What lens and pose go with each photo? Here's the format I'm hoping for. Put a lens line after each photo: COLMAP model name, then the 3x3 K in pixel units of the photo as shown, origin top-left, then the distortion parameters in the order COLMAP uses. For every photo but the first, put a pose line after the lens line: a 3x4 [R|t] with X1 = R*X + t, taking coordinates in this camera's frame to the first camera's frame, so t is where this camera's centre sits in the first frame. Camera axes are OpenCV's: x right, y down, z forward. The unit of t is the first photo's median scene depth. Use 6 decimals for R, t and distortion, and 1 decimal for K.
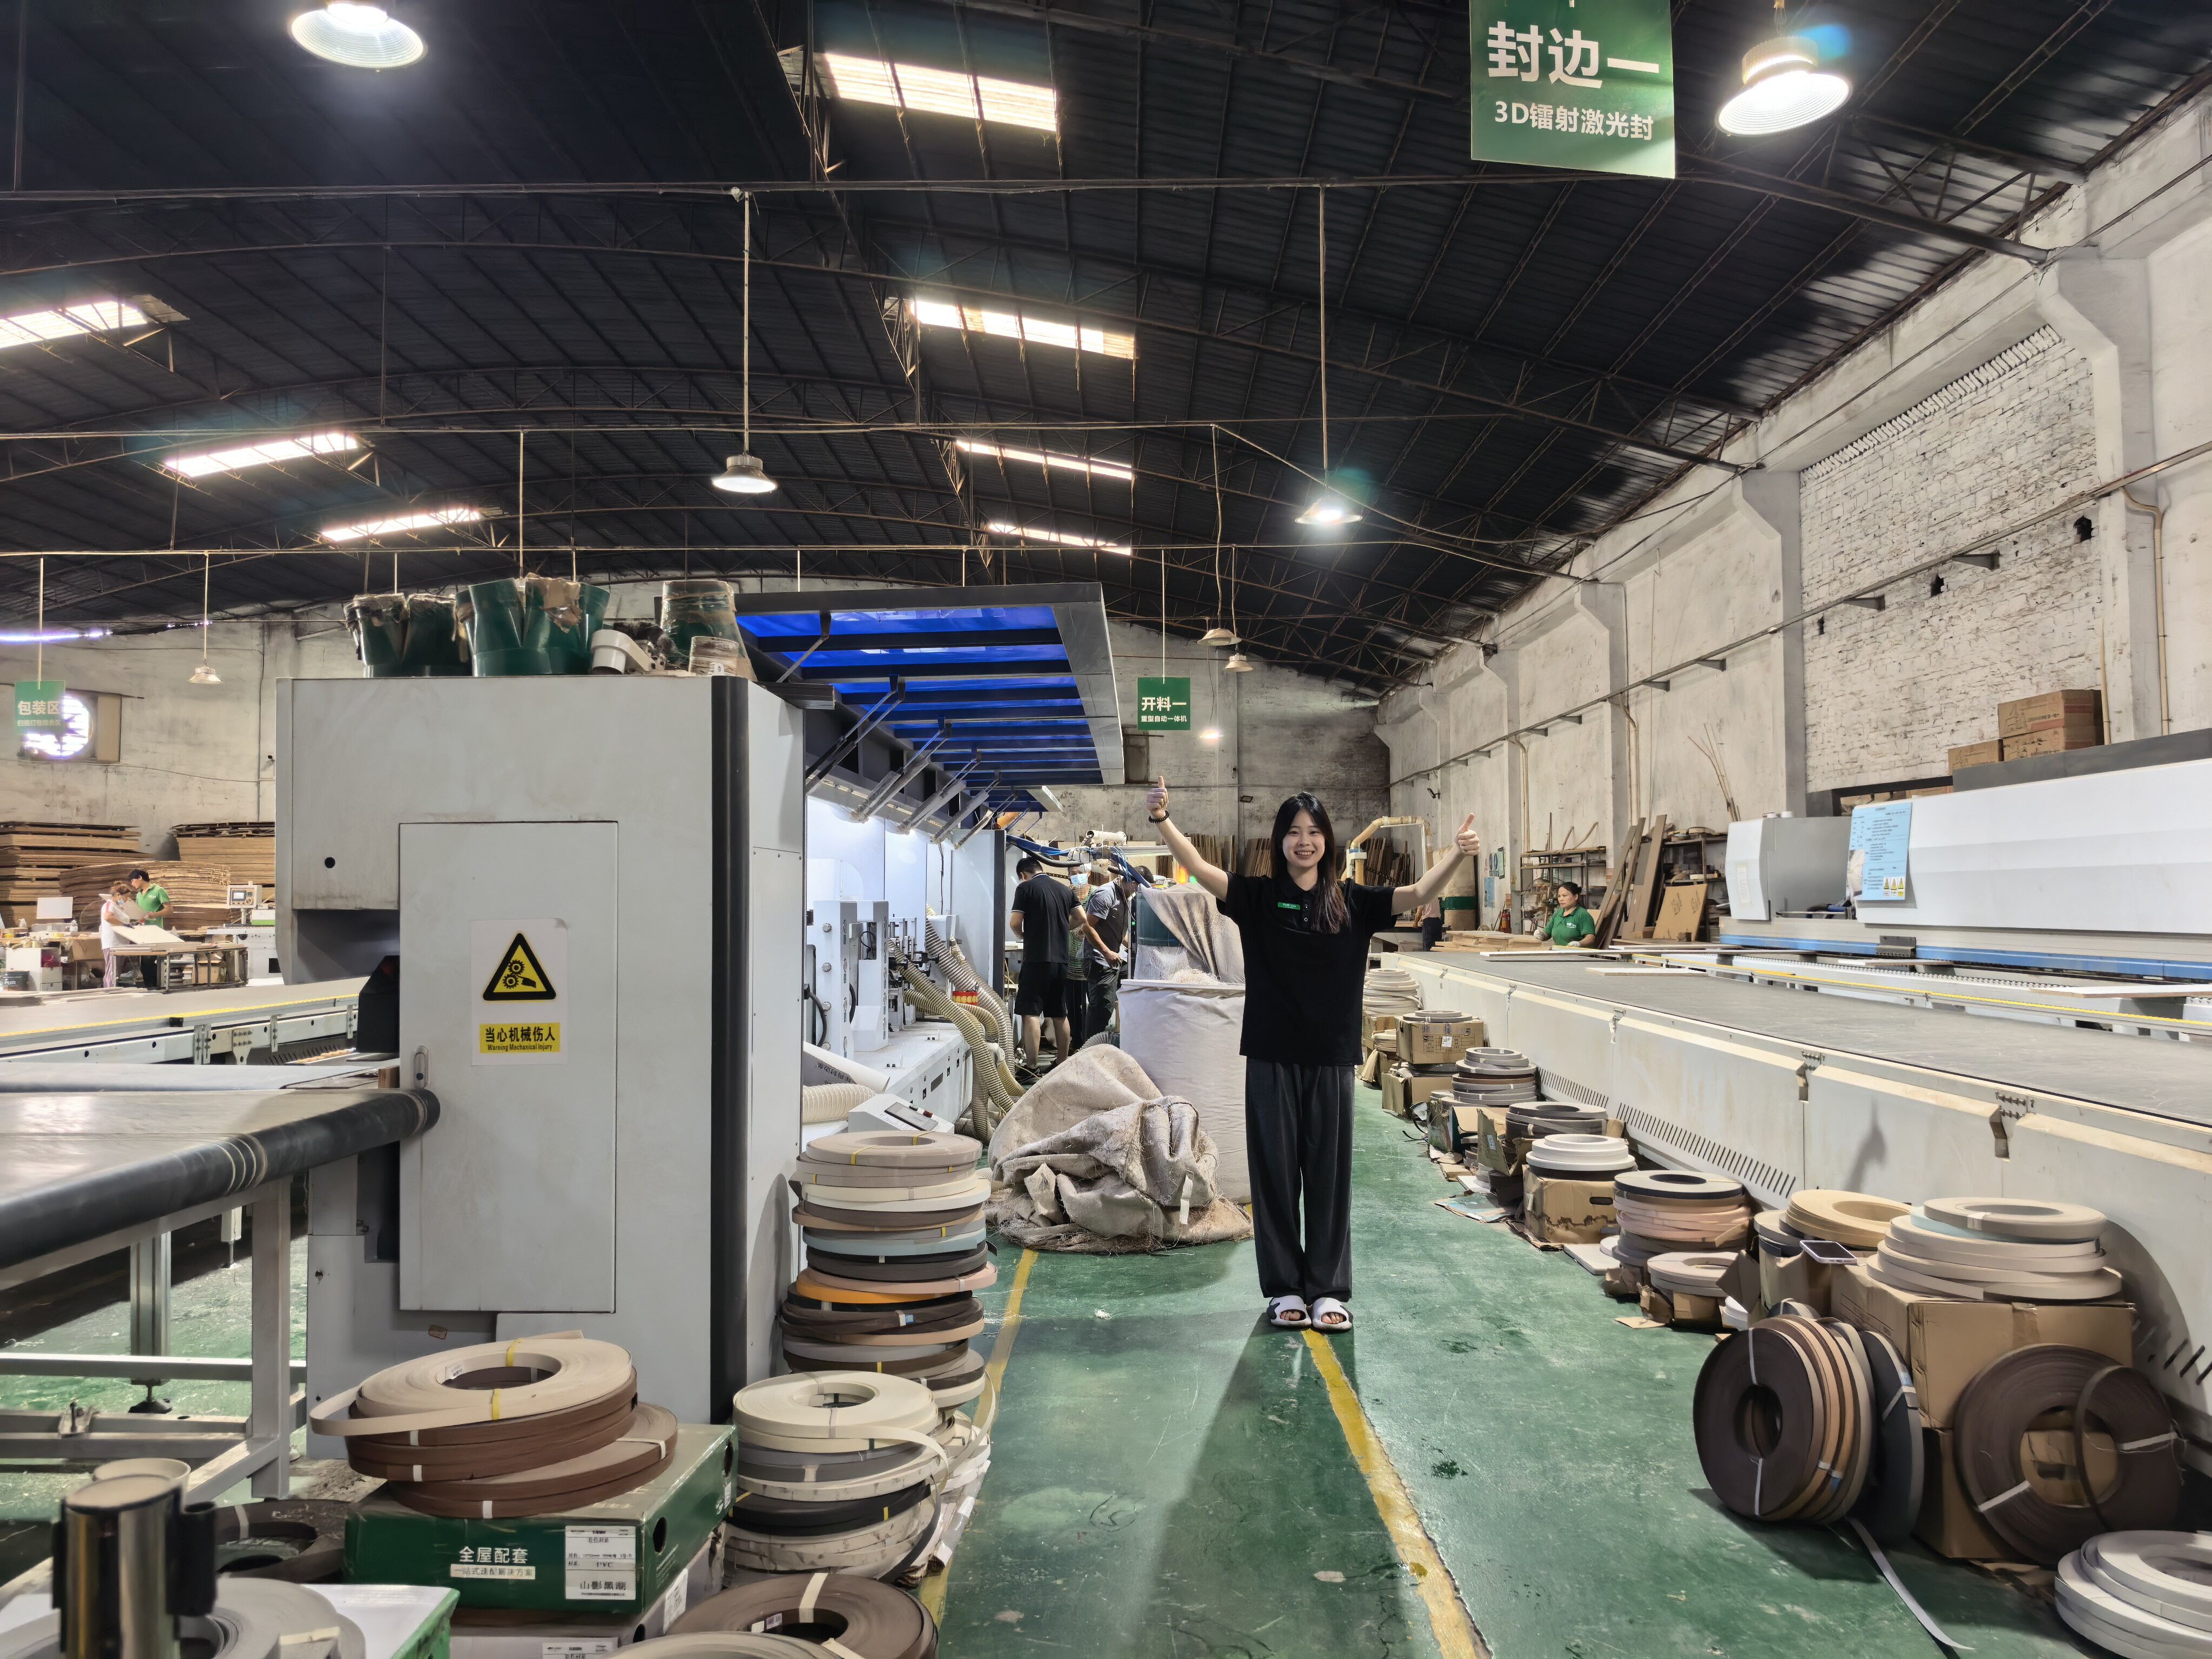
lens RADIAL K [[1588.1, 0, 1115.4], [0, 1588.1, 827.2], [0, 0, 1]] dist [0.100286, -0.156603]
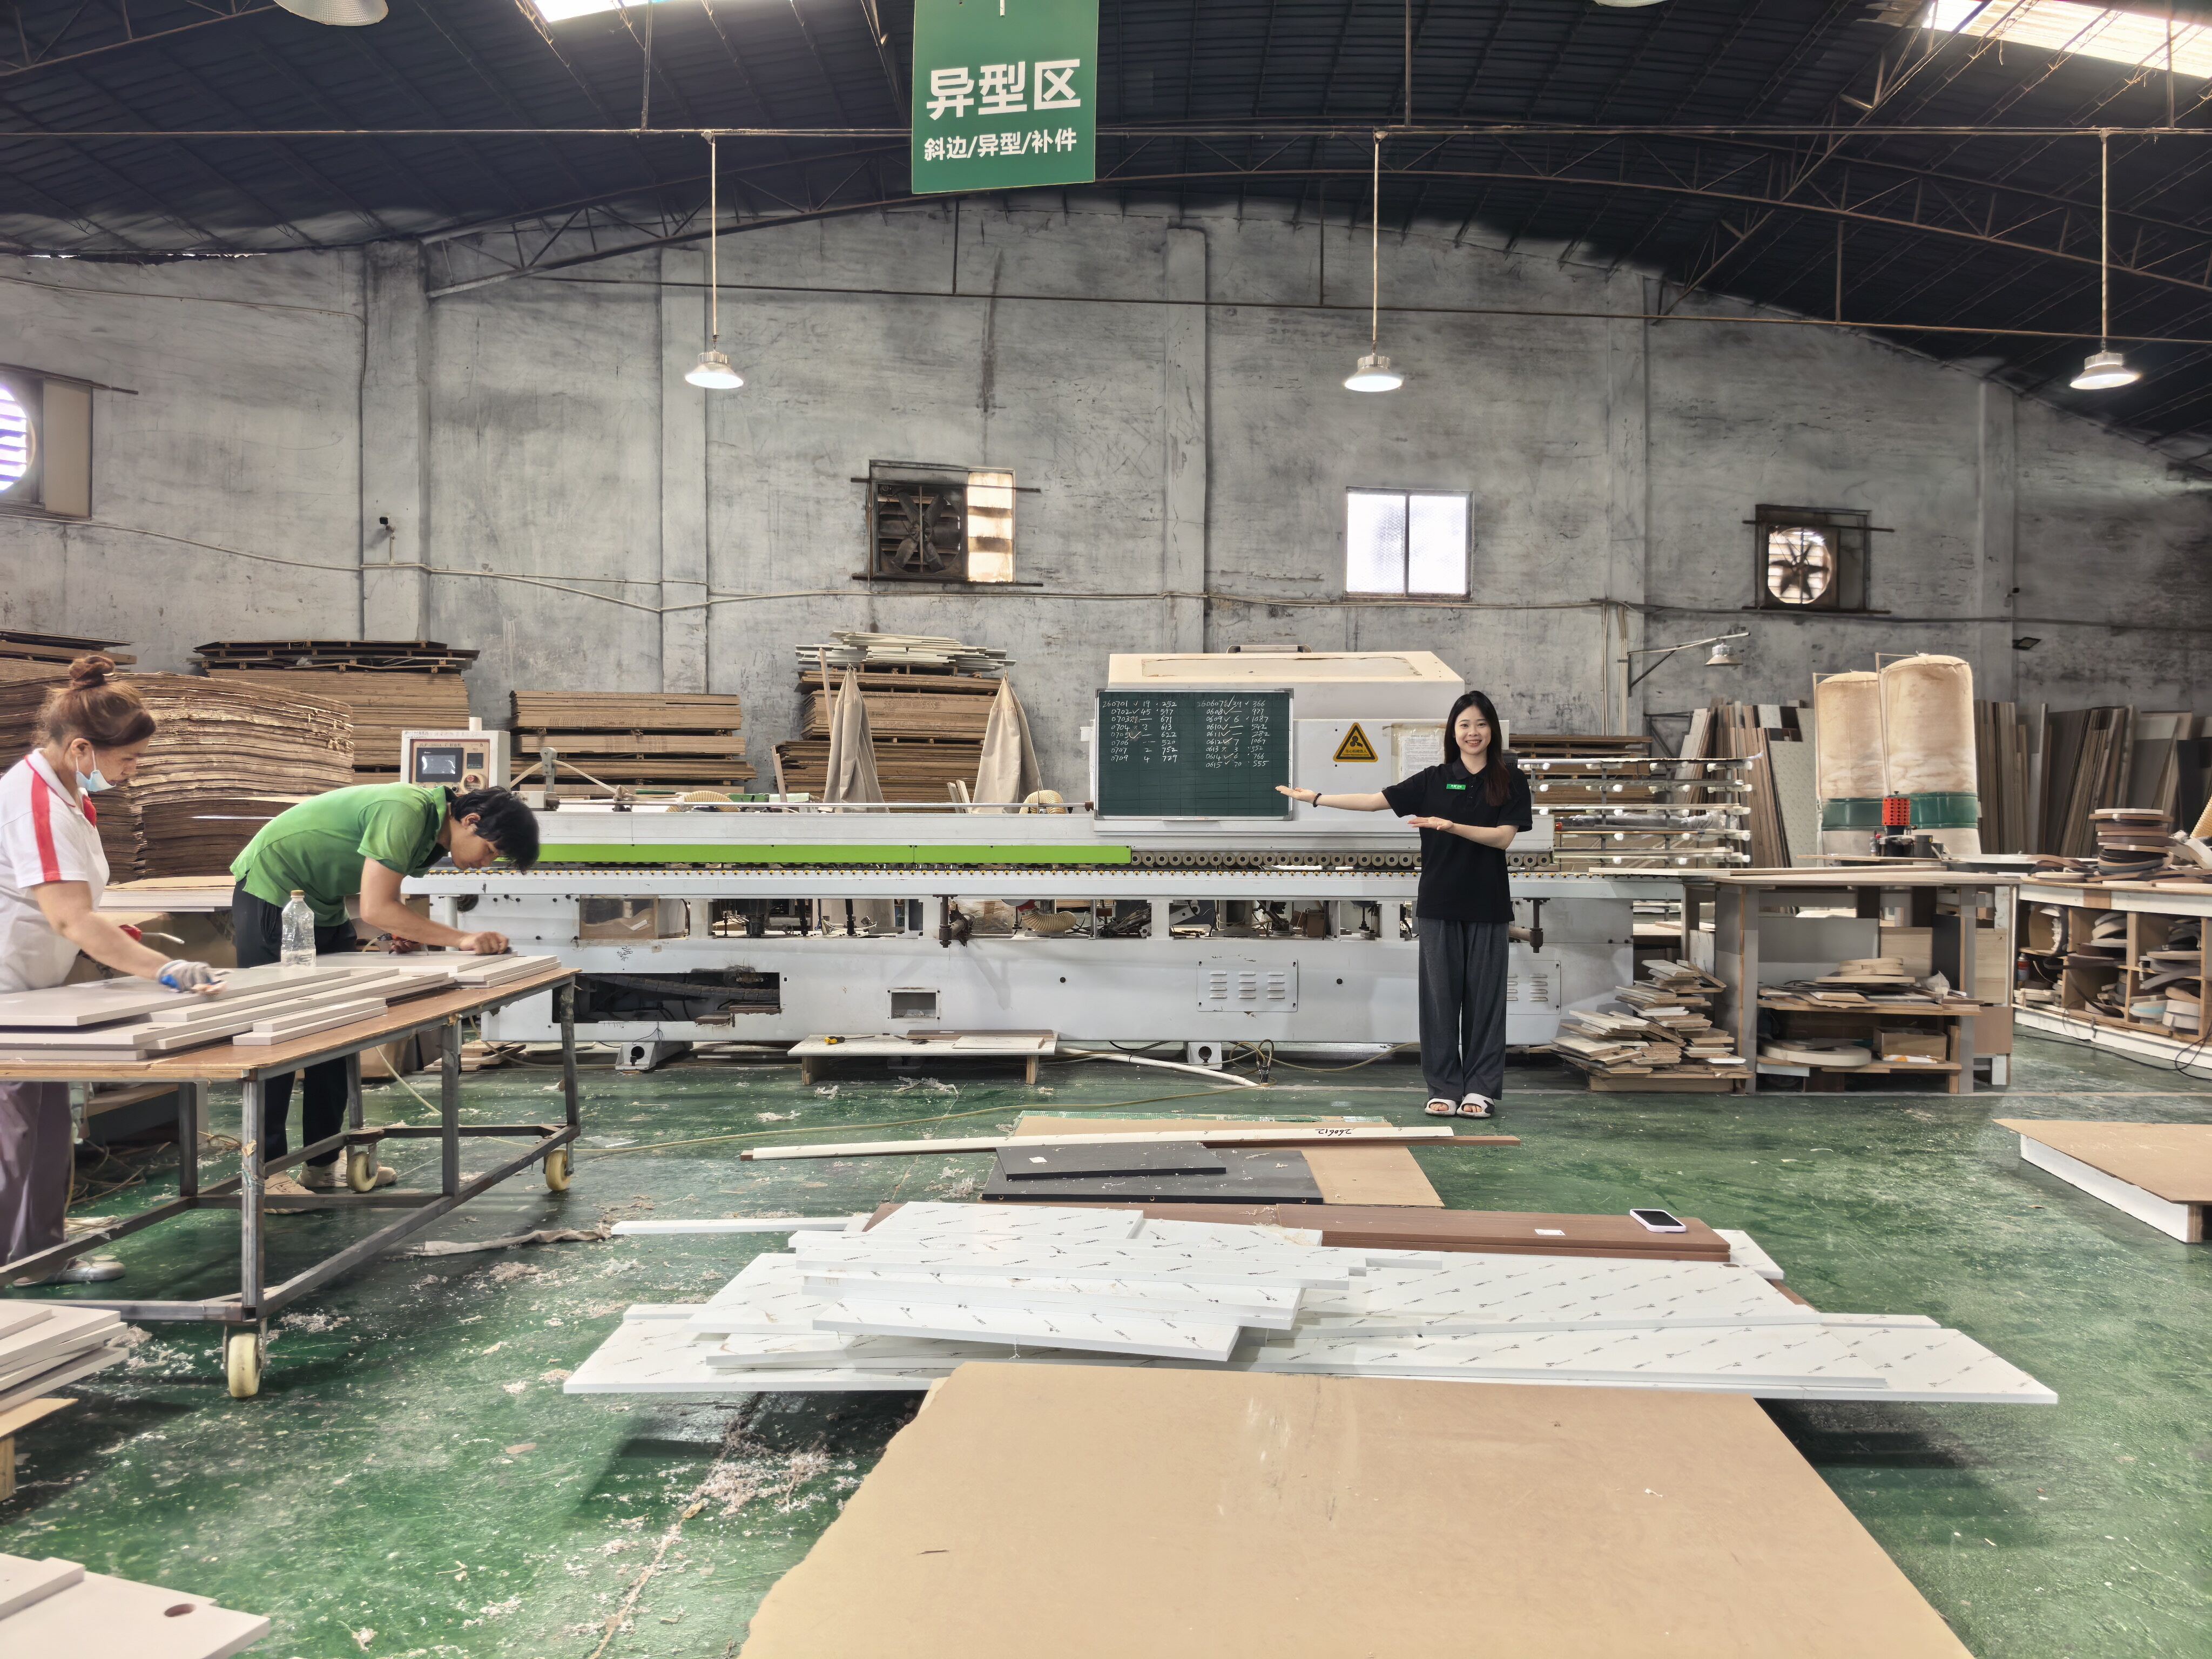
lens RADIAL K [[1588.1, 0, 1115.4], [0, 1588.1, 827.2], [0, 0, 1]] dist [0.100286, -0.156603]
pose [[0.999942, 0.008646, -0.006413, -0.286181], [-0.008306, 0.998648, 0.051308, 0.025320], [0.006847, -0.051252, 0.998662, 0.482540]]
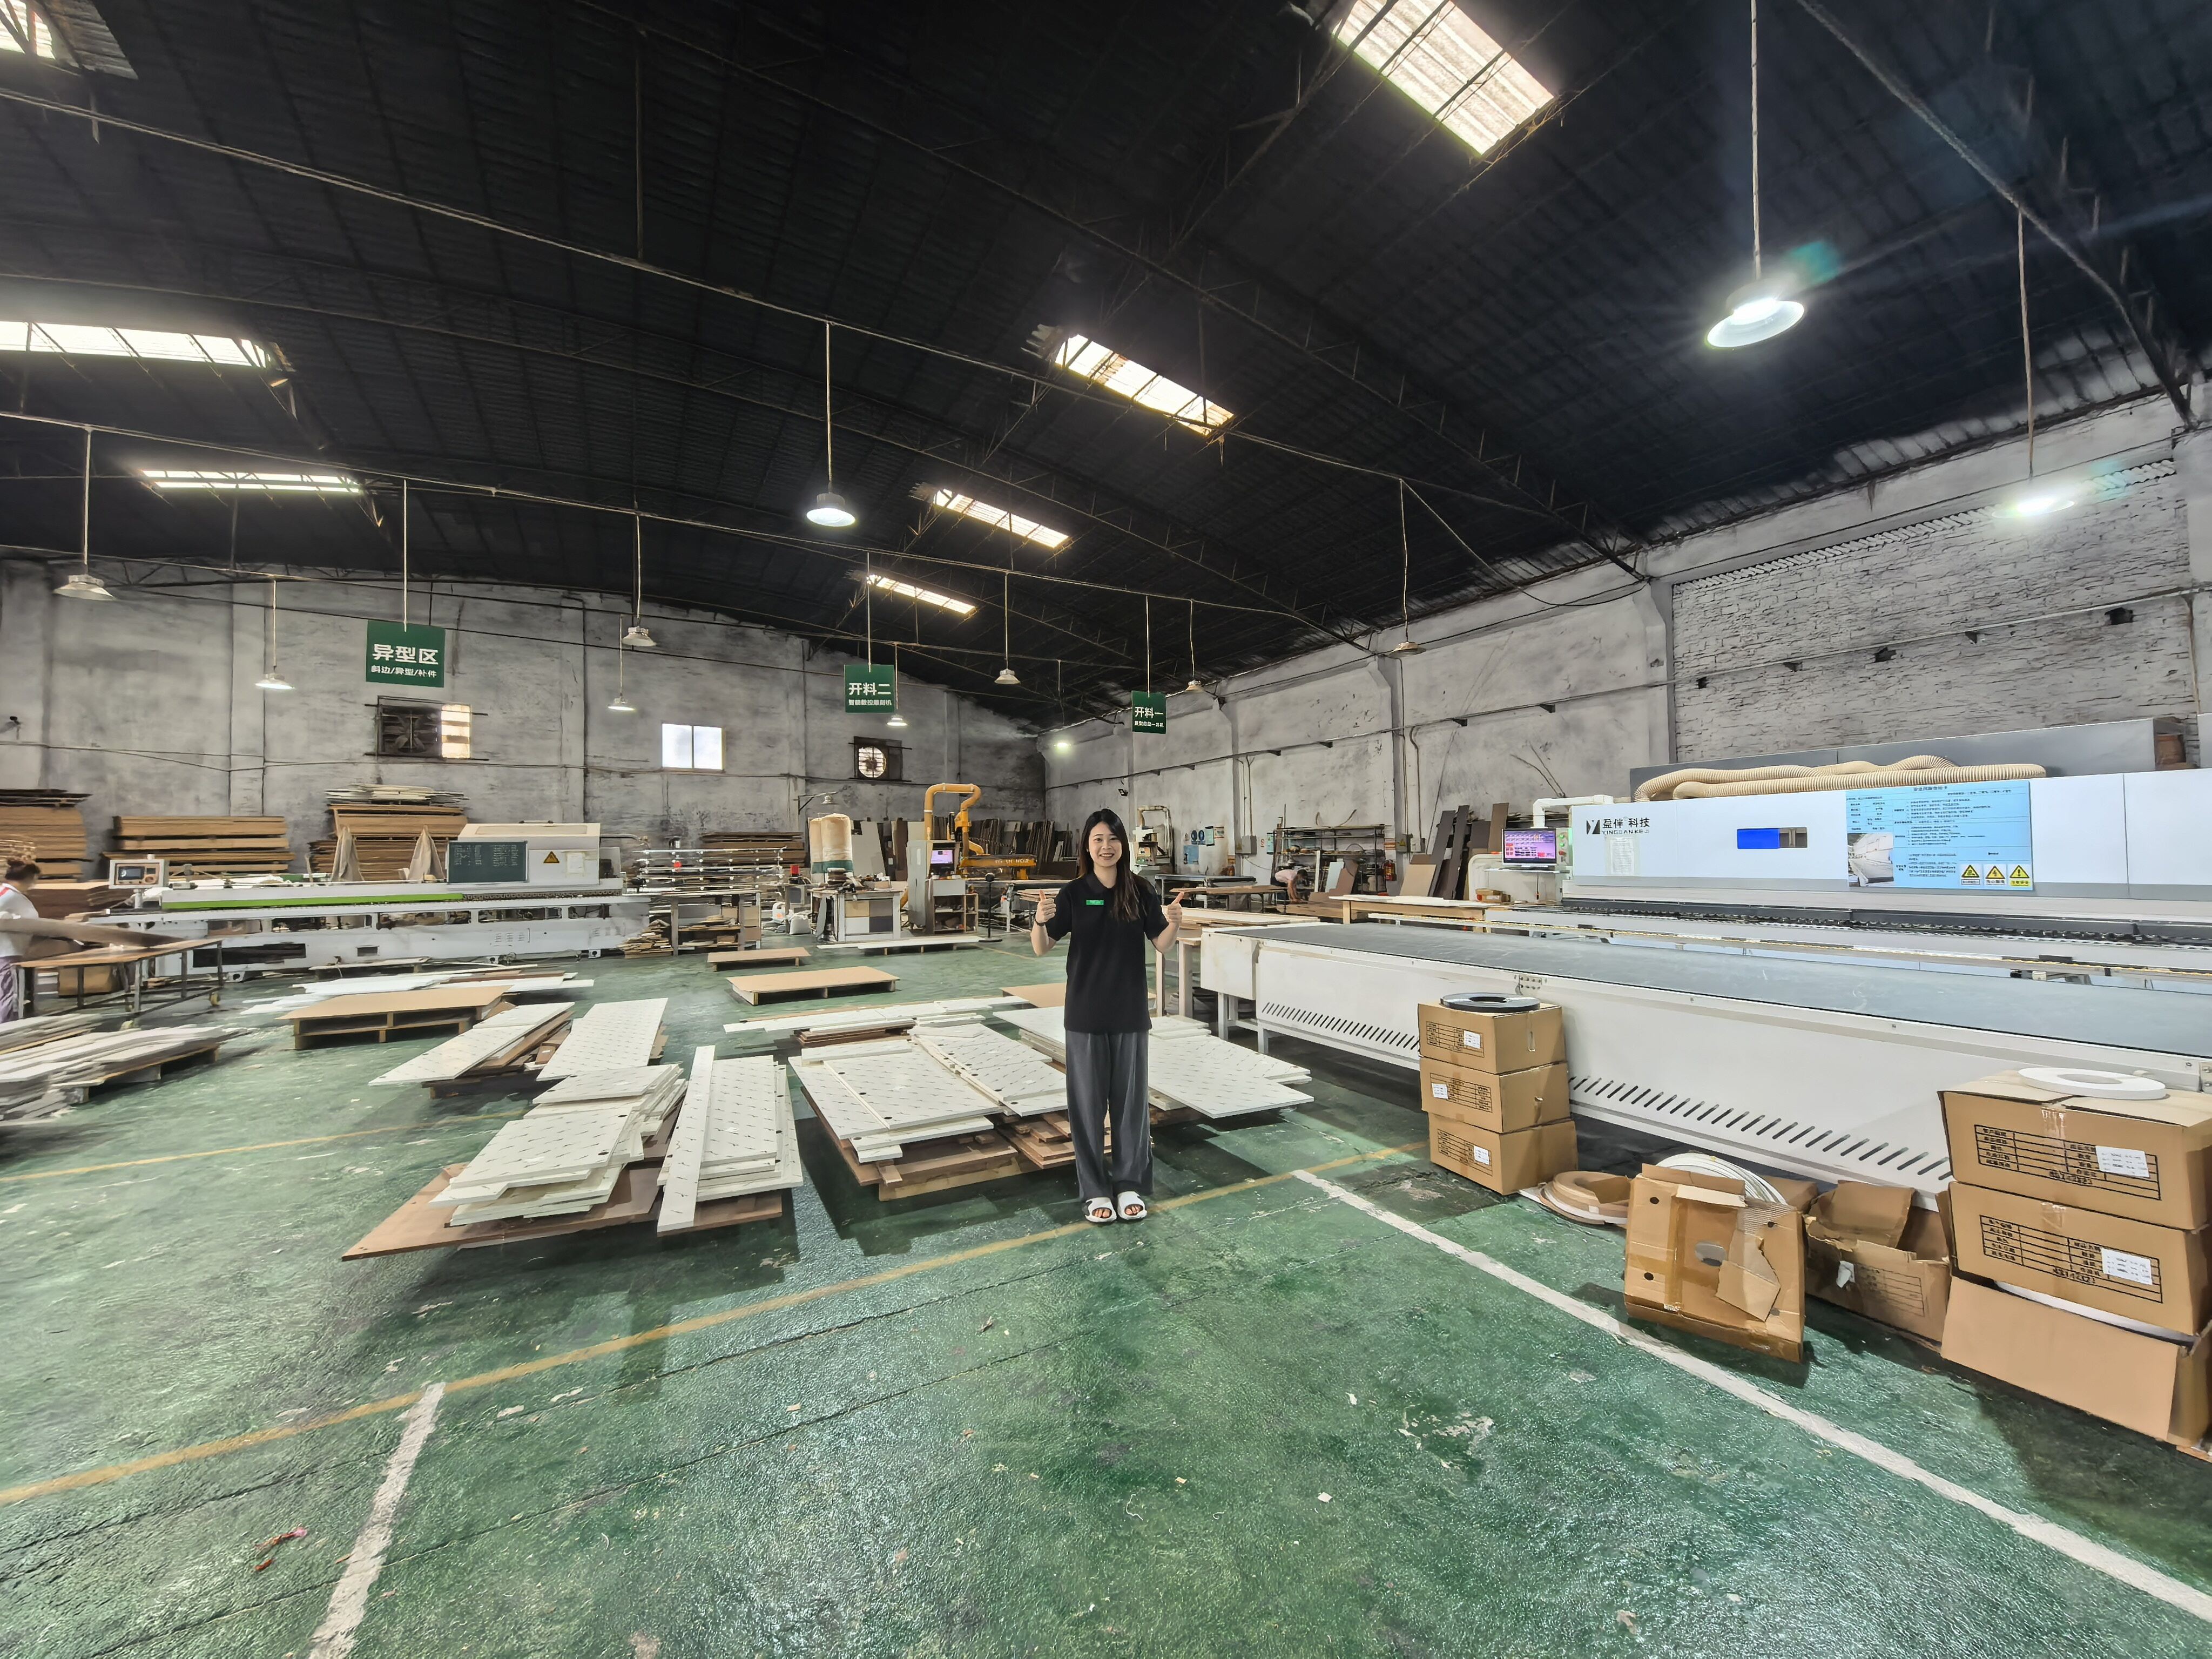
lens RADIAL K [[860.9, 0, 1114.0], [0, 860.9, 822.4], [0, 0, 1]] dist [0.016625, -0.003430]
pose [[0.865443, 0.008504, 0.500935, -0.236130], [-0.009916, 0.999951, 0.000156, 0.008263], [-0.500909, -0.005102, 0.865485, 0.269093]]
